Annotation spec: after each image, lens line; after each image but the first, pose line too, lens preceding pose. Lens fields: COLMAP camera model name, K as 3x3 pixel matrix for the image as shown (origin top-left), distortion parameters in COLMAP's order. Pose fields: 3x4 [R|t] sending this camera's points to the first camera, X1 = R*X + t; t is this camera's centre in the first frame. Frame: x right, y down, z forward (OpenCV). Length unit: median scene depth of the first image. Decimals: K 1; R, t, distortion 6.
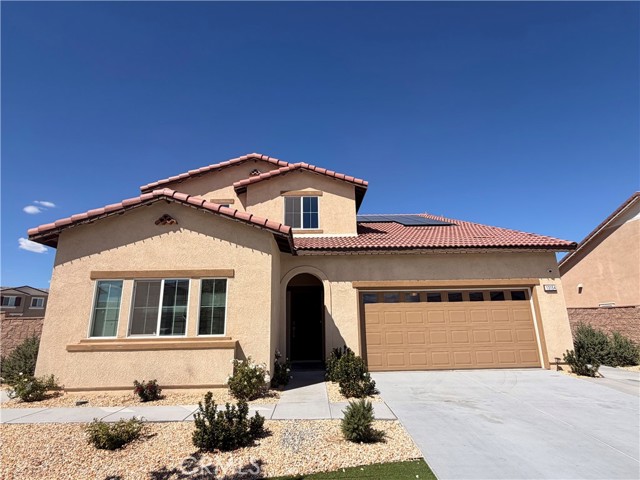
lens RADIAL K [[335.1, 0, 320.0], [0, 335.1, 240.0], [0, 0, 1]] dist [0.002291, 0.000352]
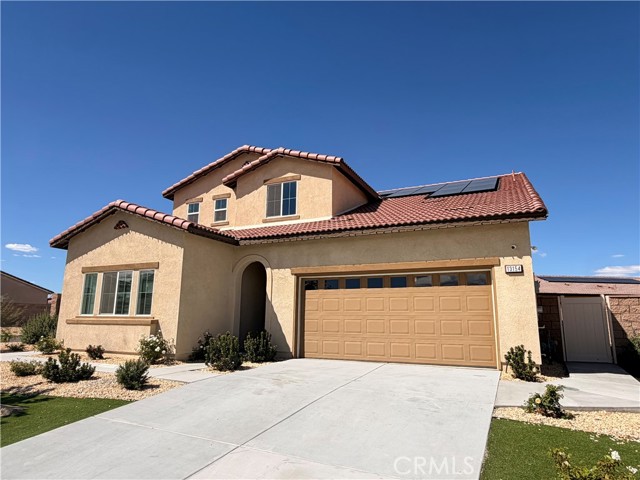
lens RADIAL K [[409.3, 0, 320.0], [0, 409.3, 240.0], [0, 0, 1]] dist [0.000124, 0.000637]
pose [[0.891754, -0.060539, -0.448453, 0.739206], [0.084547, 0.995850, 0.033688, 0.006960], [0.444552, -0.067957, 0.893171, -0.040303]]
